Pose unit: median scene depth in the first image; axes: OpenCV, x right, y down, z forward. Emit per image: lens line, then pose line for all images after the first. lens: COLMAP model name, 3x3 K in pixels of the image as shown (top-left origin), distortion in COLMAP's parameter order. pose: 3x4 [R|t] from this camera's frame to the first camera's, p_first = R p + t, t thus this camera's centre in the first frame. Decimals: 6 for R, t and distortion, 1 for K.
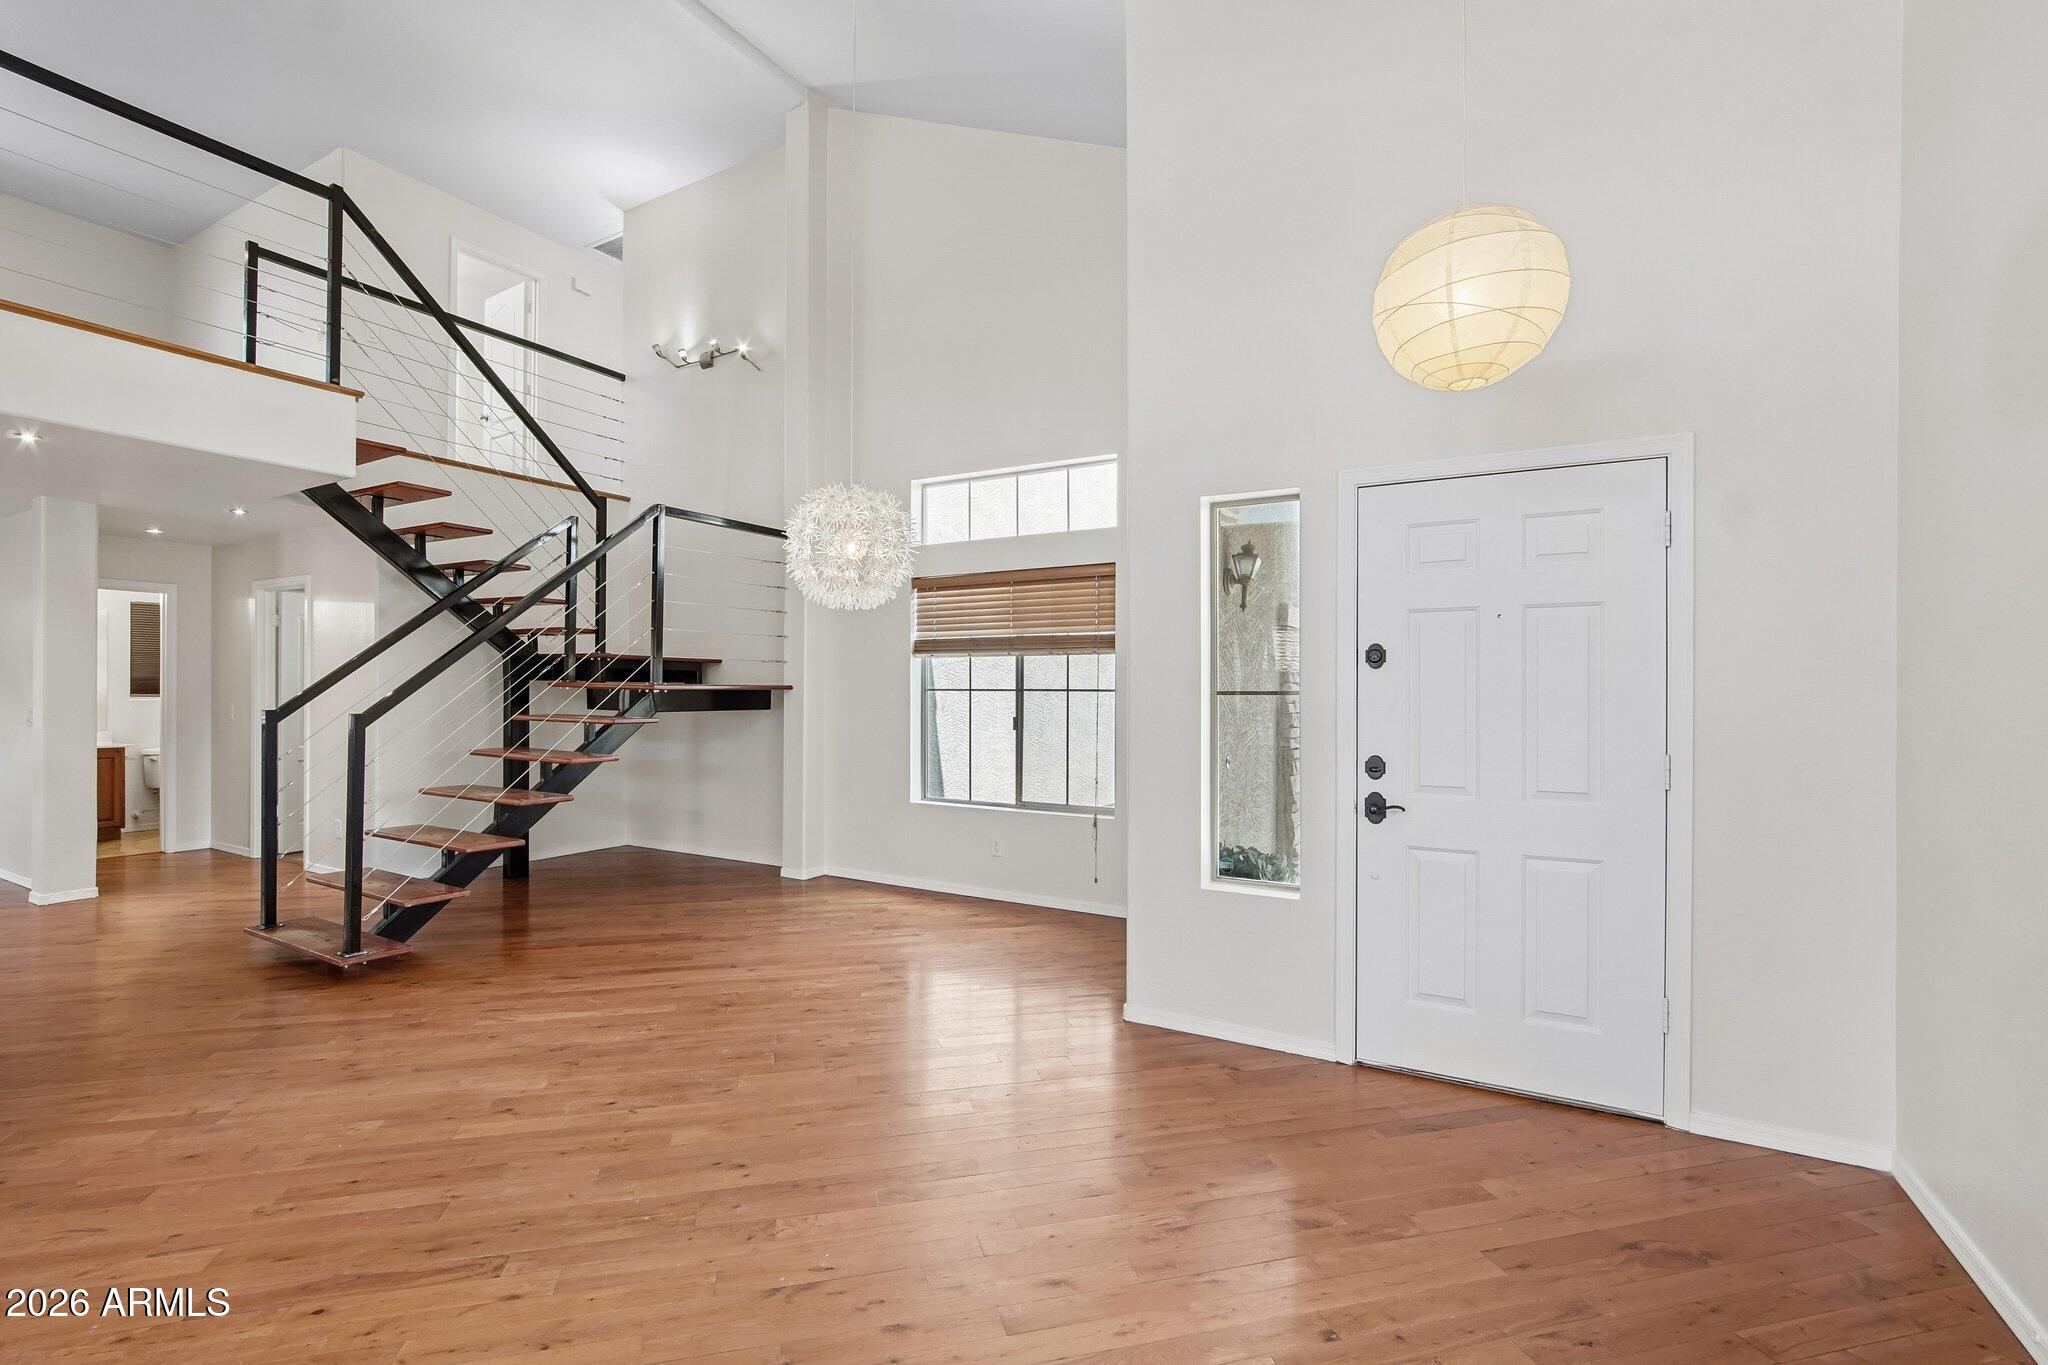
lens RADIAL K [[898.4, 0, 1027.3], [0, 898.4, 691.2], [0, 0, 1]] dist [-0.019182, 0.002535]
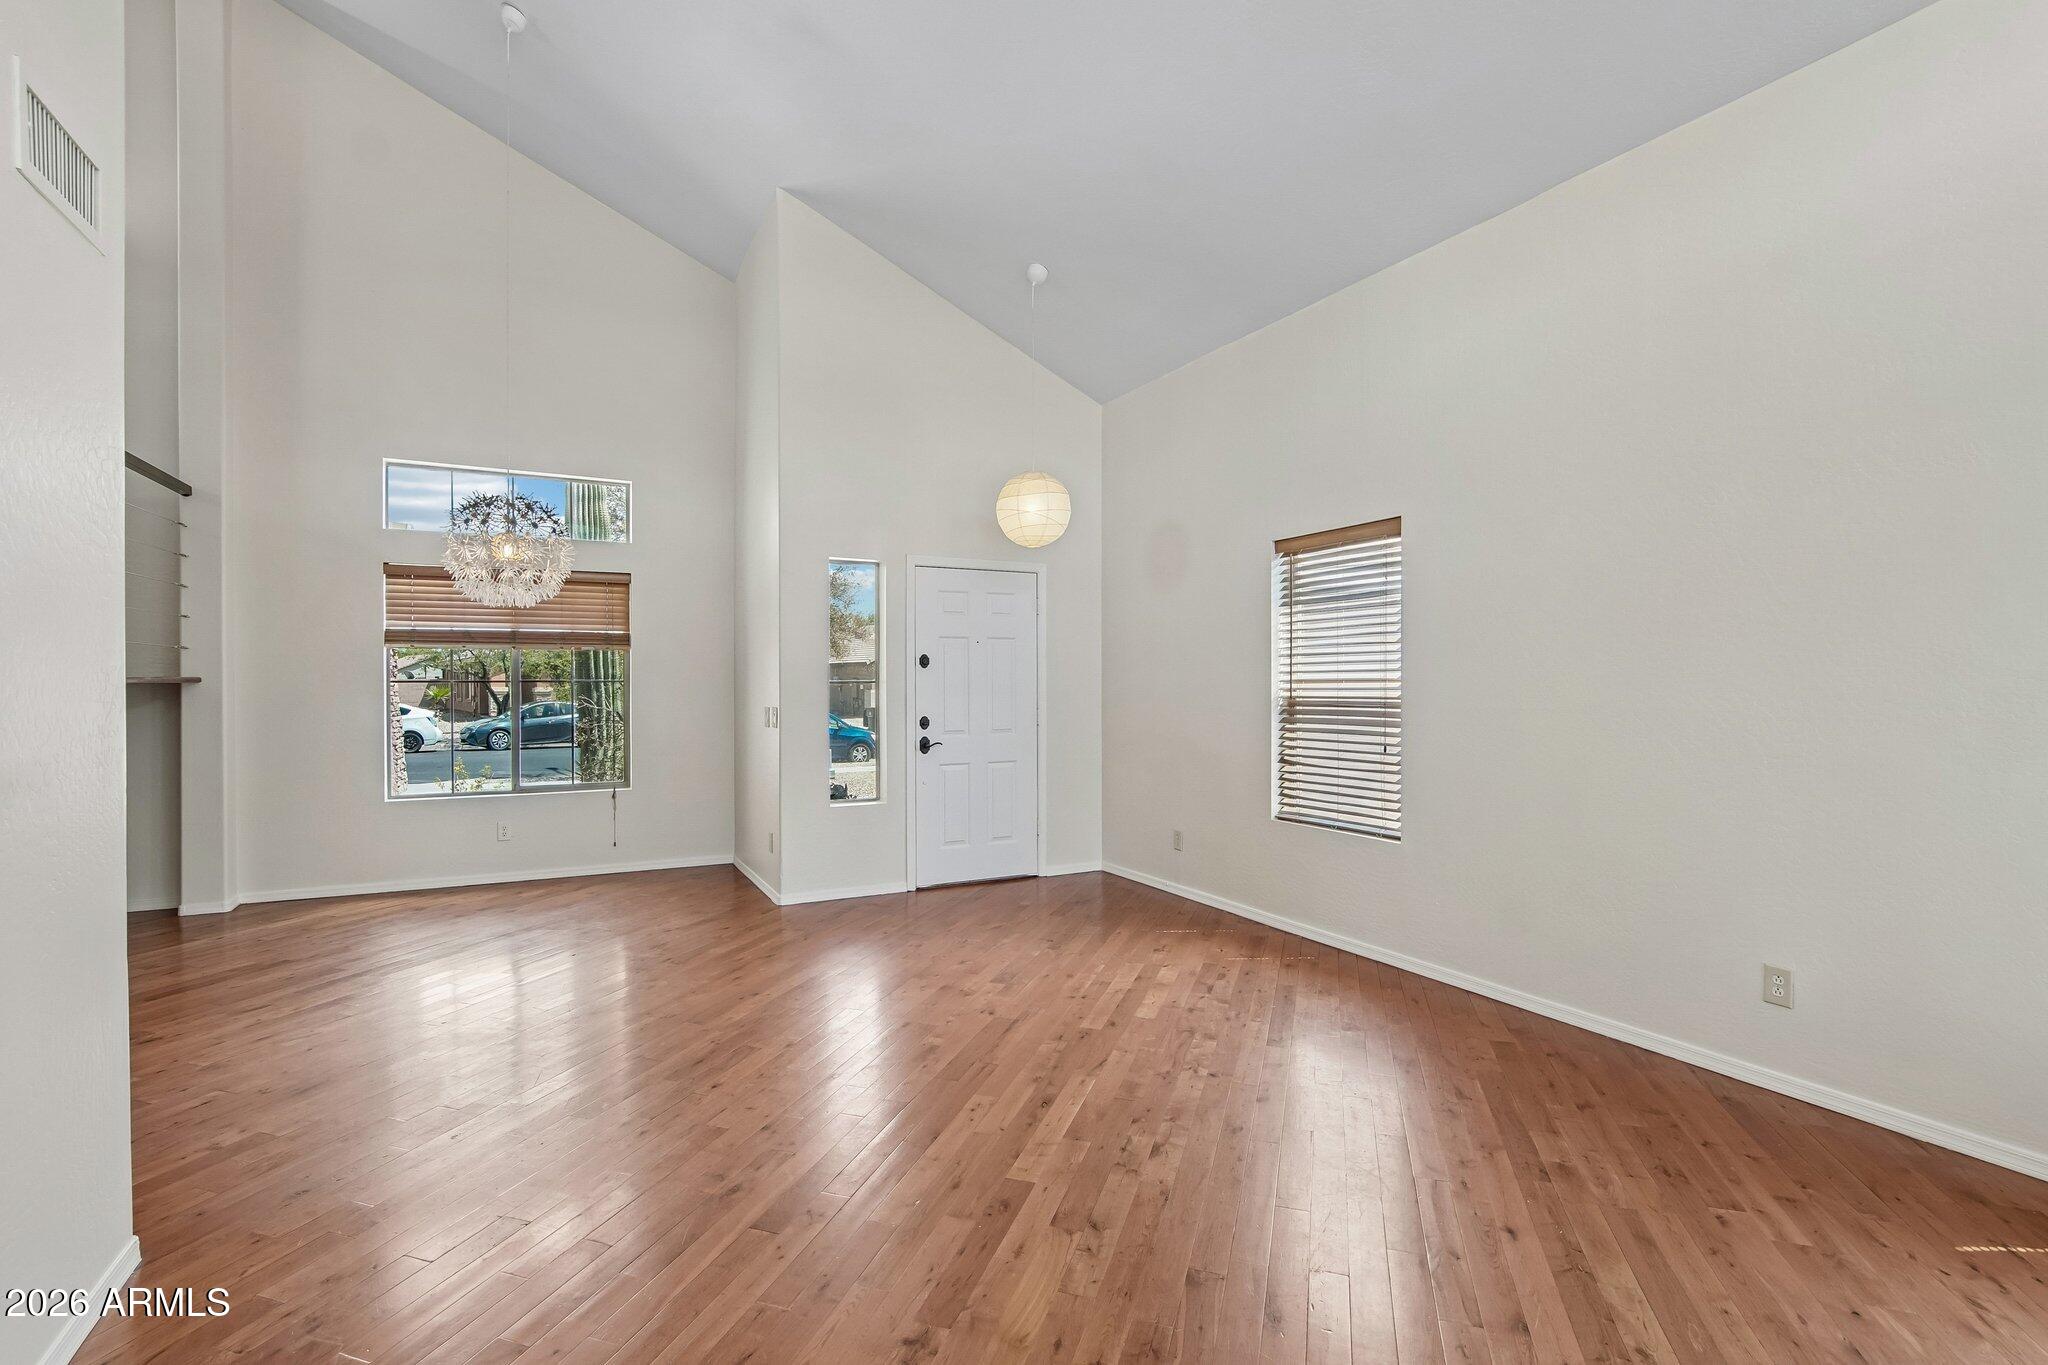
lens RADIAL K [[942.0, 0, 1013.8], [0, 942.0, 710.7], [0, 0, 1]] dist [-0.026726, 0.005983]
pose [[0.520044, -0.026584, 0.853726, -0.679764], [0.004119, 0.999582, 0.028617, 0.004340], [-0.854129, -0.011365, 0.519936, -0.082513]]
